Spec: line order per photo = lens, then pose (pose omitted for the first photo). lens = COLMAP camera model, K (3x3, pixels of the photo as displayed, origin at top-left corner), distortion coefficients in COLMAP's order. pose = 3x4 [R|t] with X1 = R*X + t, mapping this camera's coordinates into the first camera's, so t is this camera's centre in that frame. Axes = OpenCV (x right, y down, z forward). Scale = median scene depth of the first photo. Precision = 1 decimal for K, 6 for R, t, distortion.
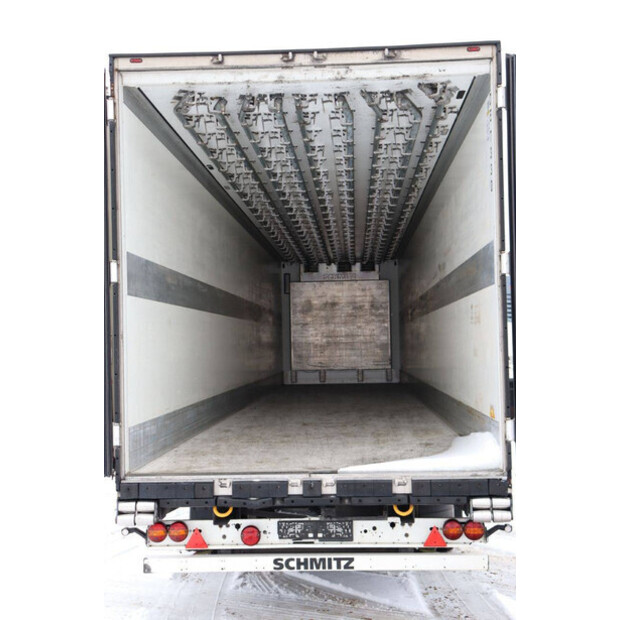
lens RADIAL K [[1075.4, 0, 307.4], [0, 1075.4, 308.4], [0, 0, 1]] dist [0.168043, 0.000000]
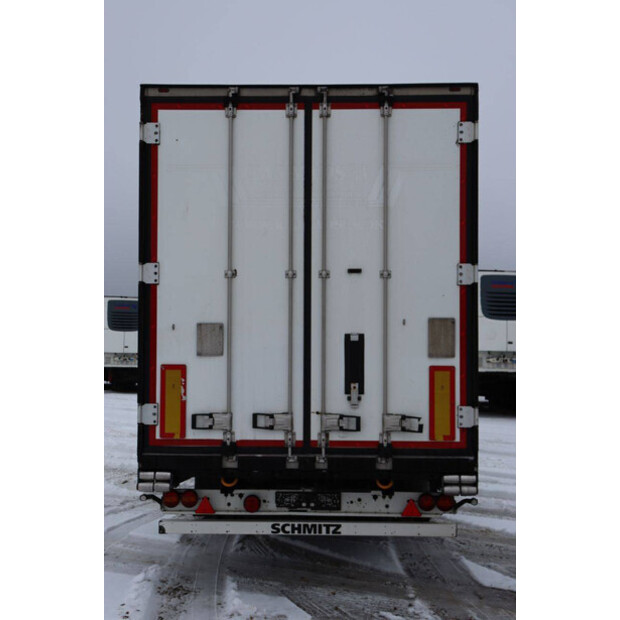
lens RADIAL K [[1075.4, 0, 311.6], [0, 1075.4, 312.2], [0, 0, 1]] dist [0.168043, 0.000000]
pose [[0.999582, 0.024703, 0.015011, -0.011291], [-0.024919, 0.999586, 0.014364, -0.012109], [-0.014650, -0.014732, 0.999784, -0.148496]]
